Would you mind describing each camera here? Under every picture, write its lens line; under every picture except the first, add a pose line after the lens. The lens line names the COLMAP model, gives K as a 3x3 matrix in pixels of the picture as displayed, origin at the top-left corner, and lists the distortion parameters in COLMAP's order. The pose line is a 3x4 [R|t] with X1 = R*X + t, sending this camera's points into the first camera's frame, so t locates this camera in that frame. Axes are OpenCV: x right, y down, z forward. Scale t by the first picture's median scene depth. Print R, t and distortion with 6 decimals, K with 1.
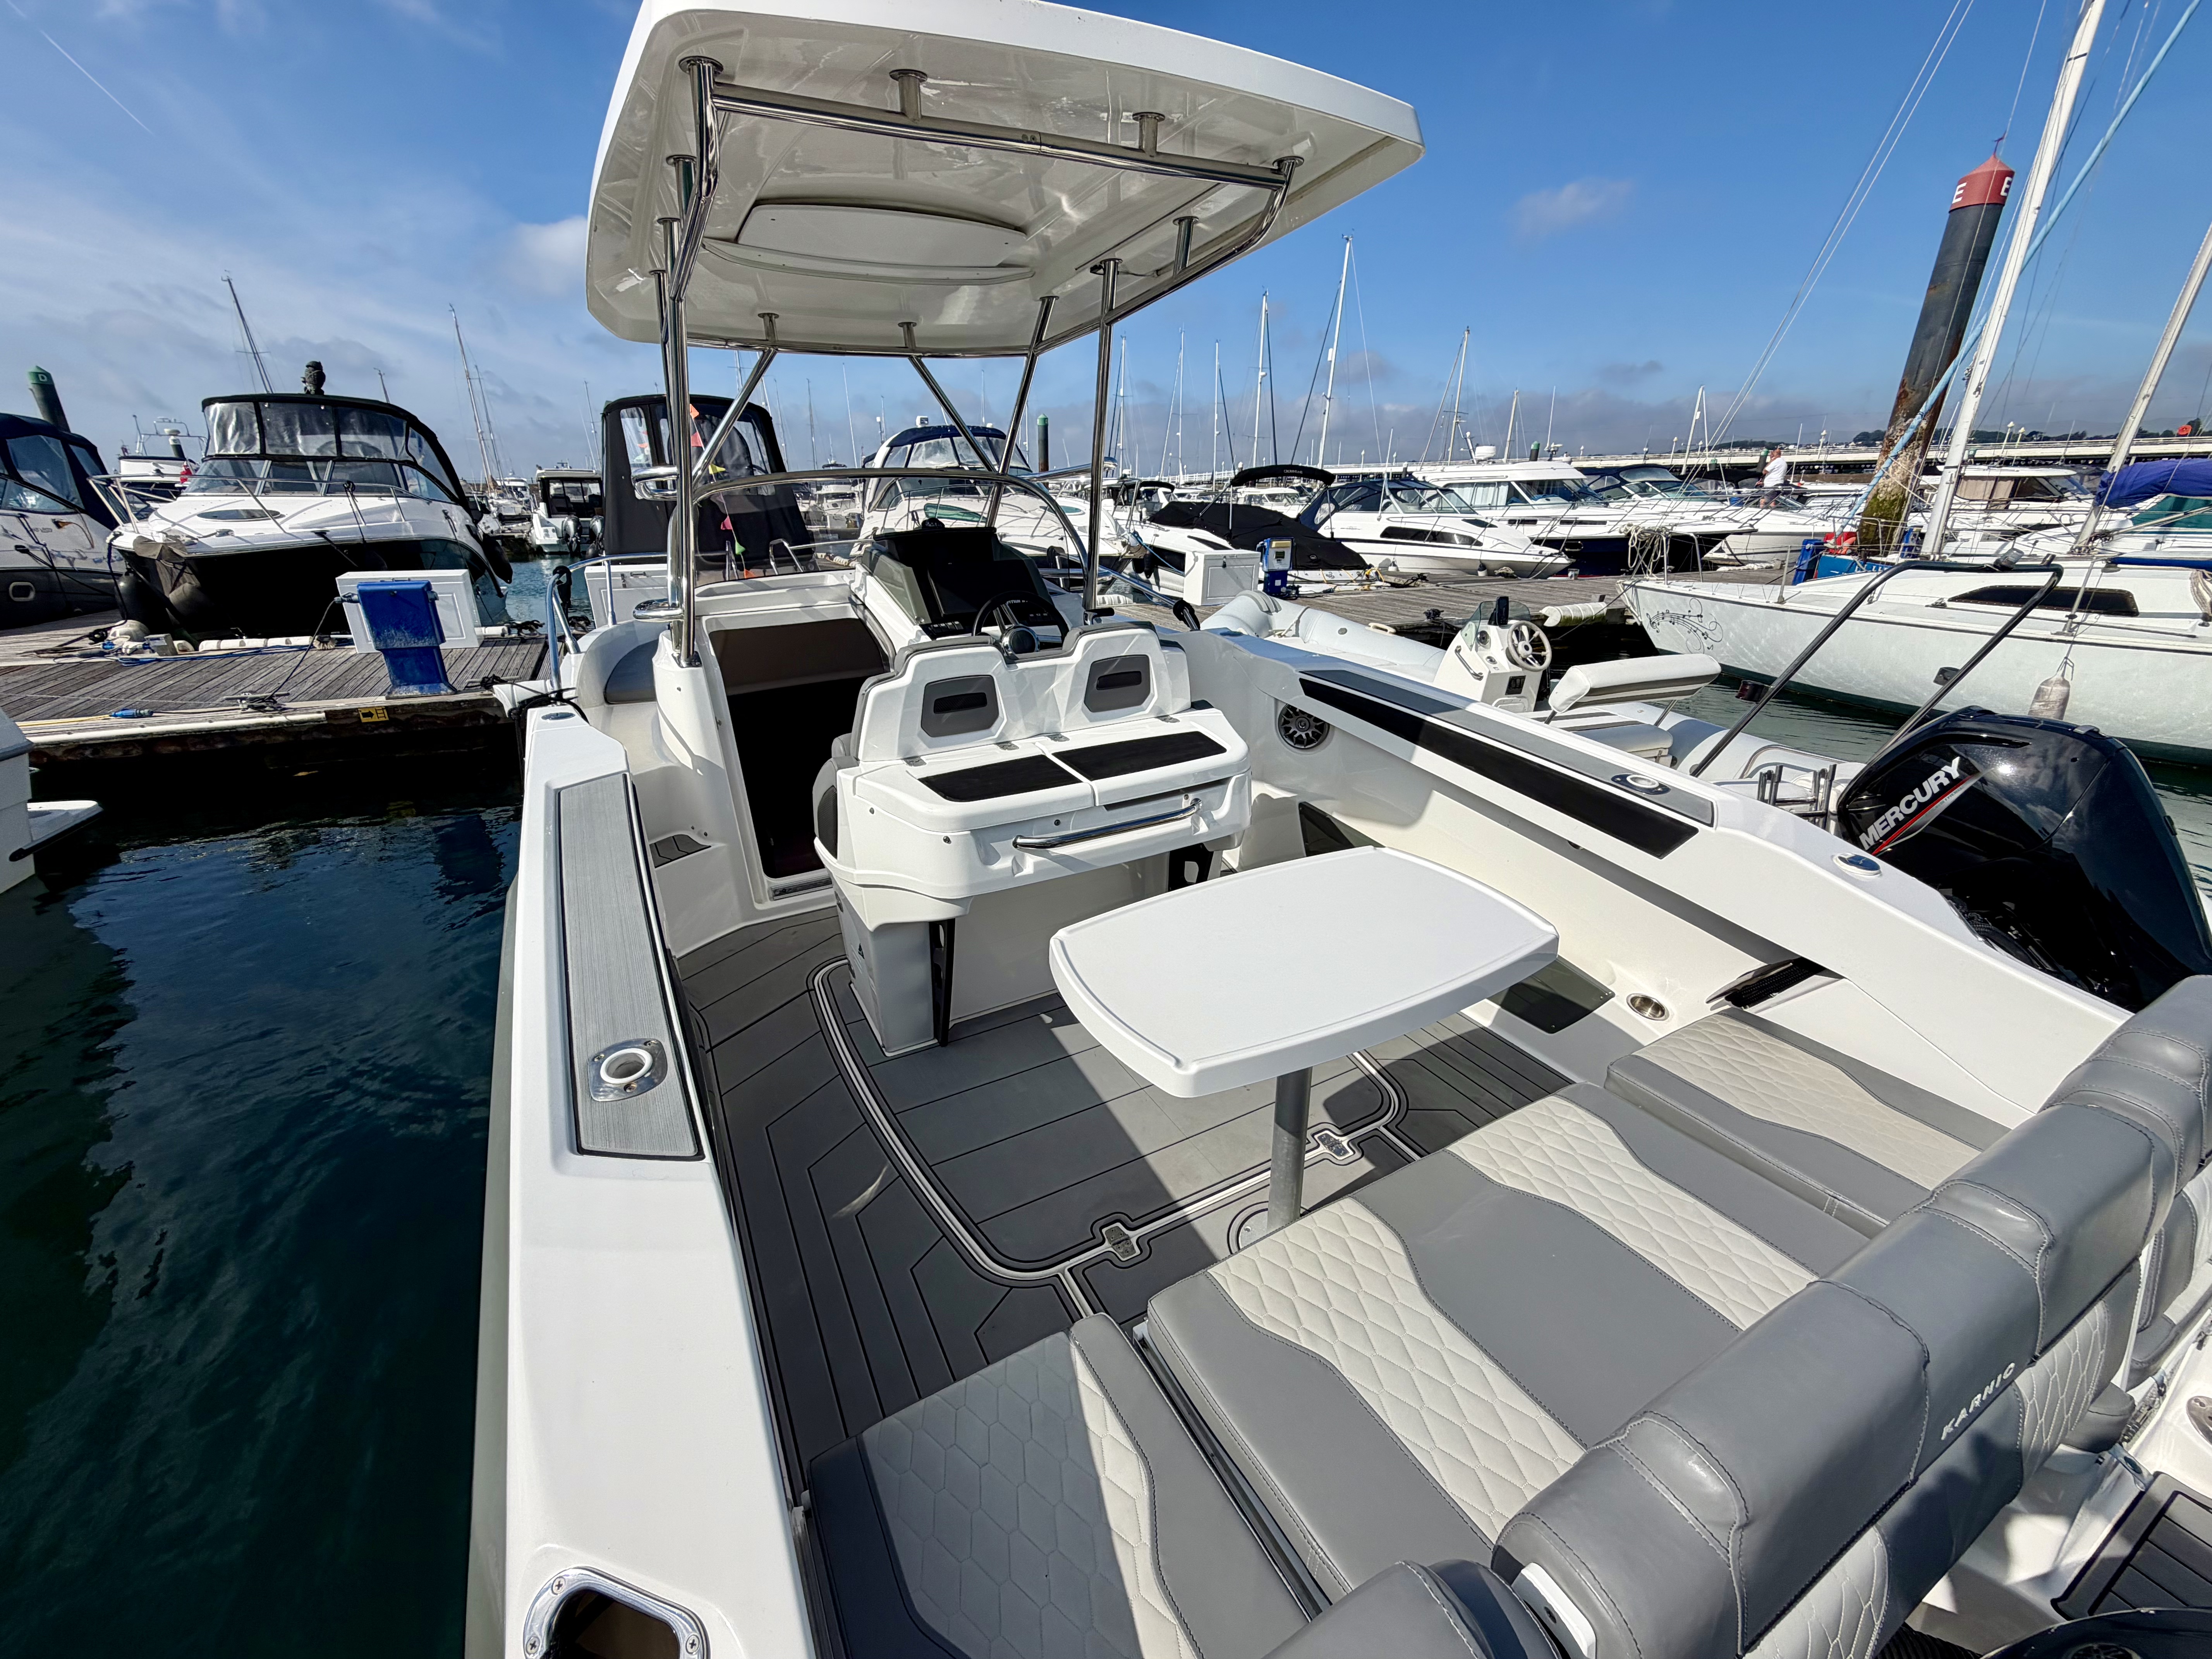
lens RADIAL K [[872.8, 0, 1089.8], [0, 872.8, 826.7], [0, 0, 1]] dist [0.000086, 0.000067]
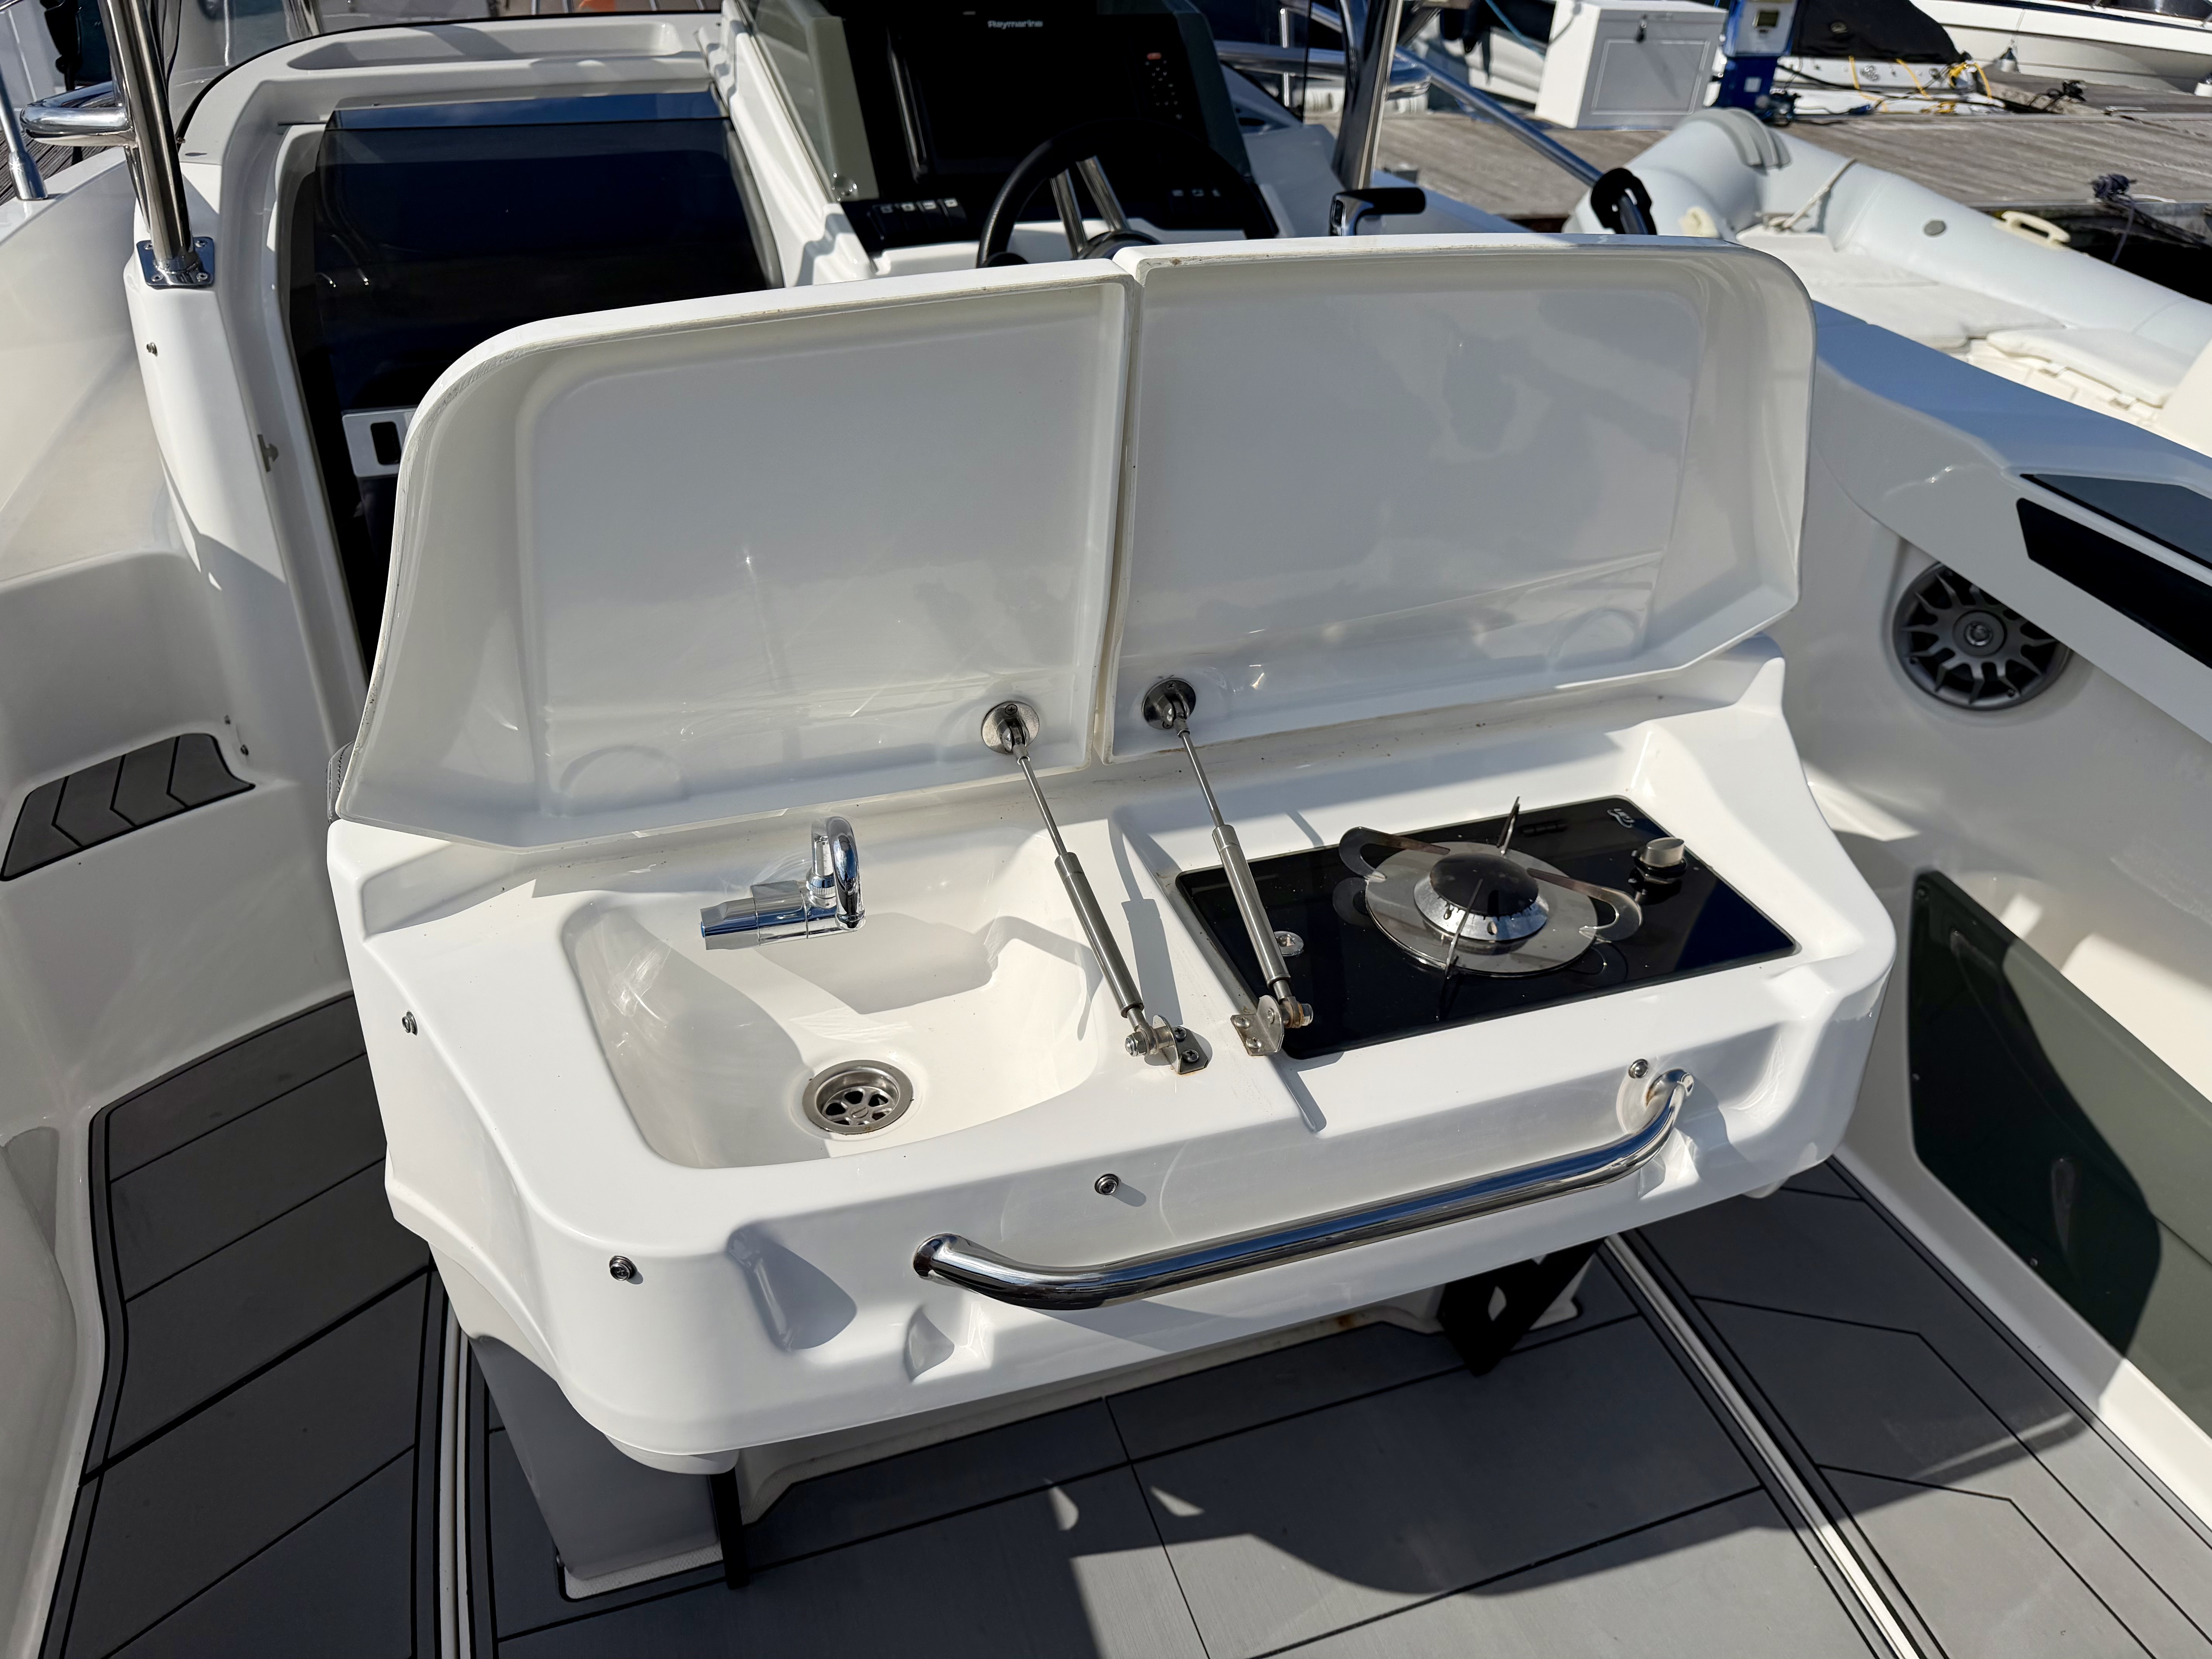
lens RADIAL K [[1552.9, 0, 1069.9], [0, 1552.9, 827.4], [0, 0, 1]] dist [-0.025619, 0.027957]
pose [[0.985332, 0.125046, -0.116126, -0.008401], [-0.099984, 0.974482, 0.200967, -0.138820], [0.138293, -0.186408, 0.972691, 0.426550]]
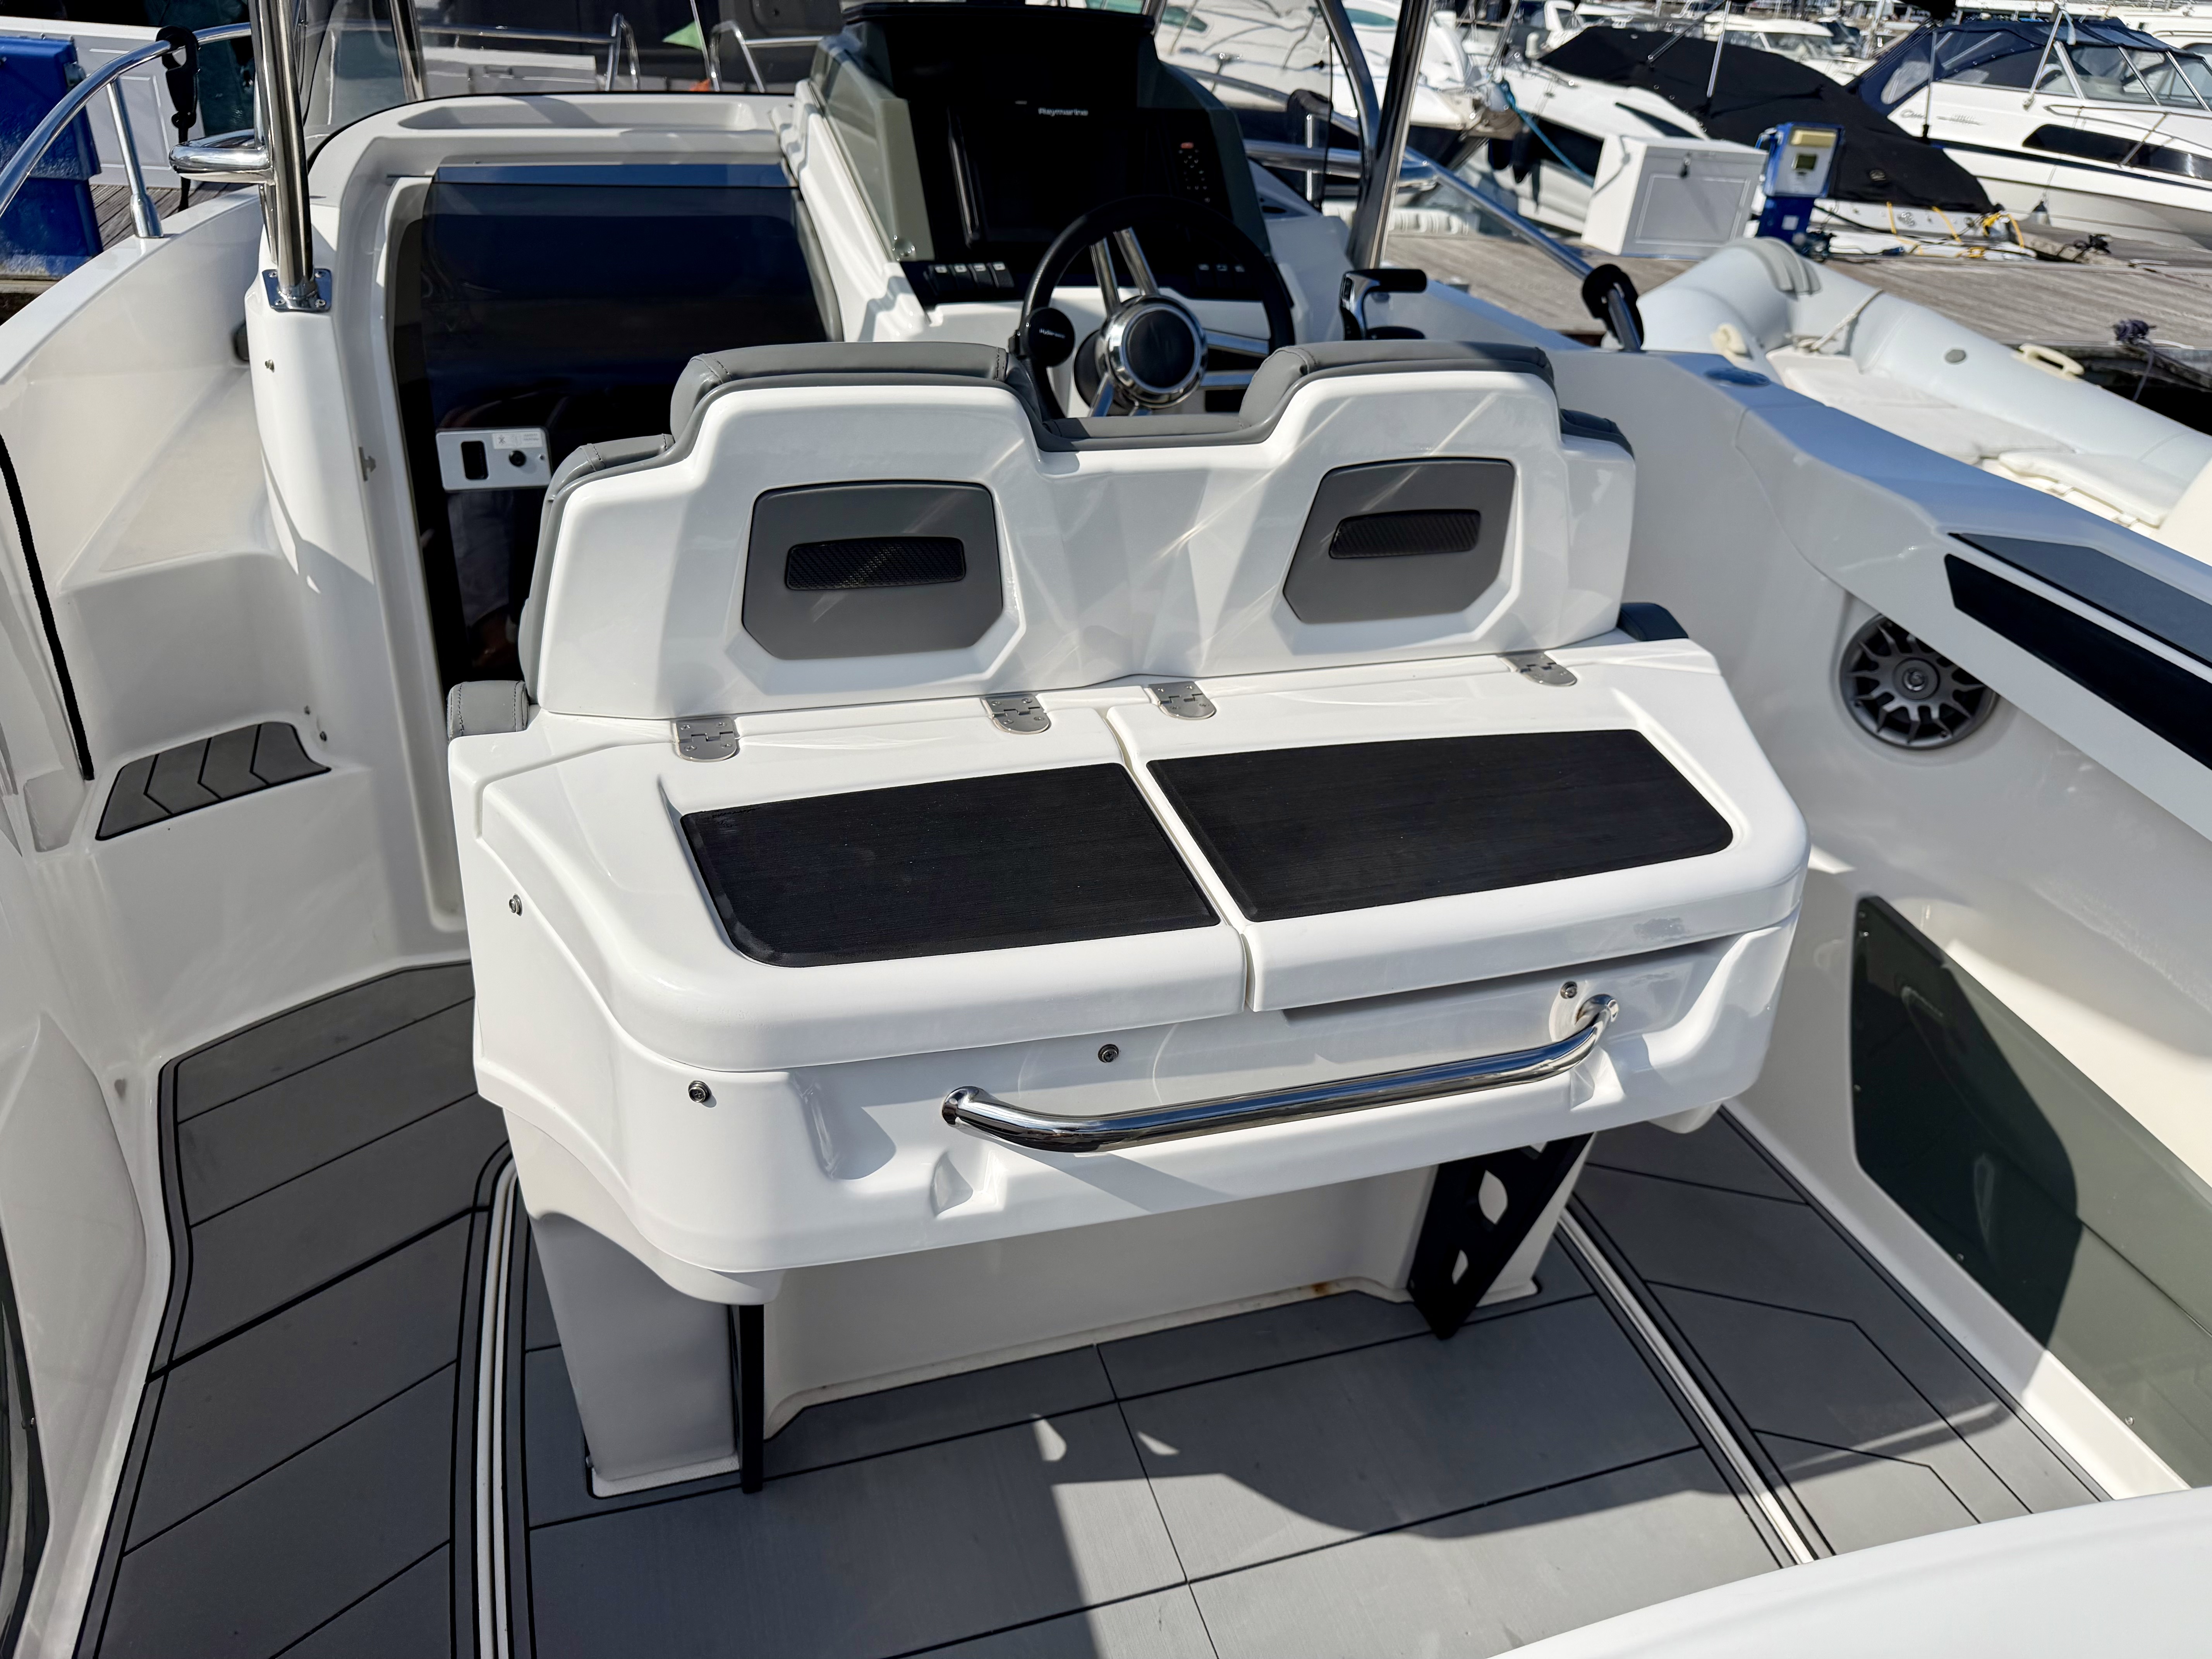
lens RADIAL K [[1595.1, 0, 1090.5], [0, 1595.1, 844.0], [0, 0, 1]] dist [0.000259, -0.001522]
pose [[0.980605, 0.154965, -0.119997, 0.007146], [-0.138132, 0.980783, 0.137786, -0.101945], [0.139043, -0.118538, 0.983166, 0.340420]]
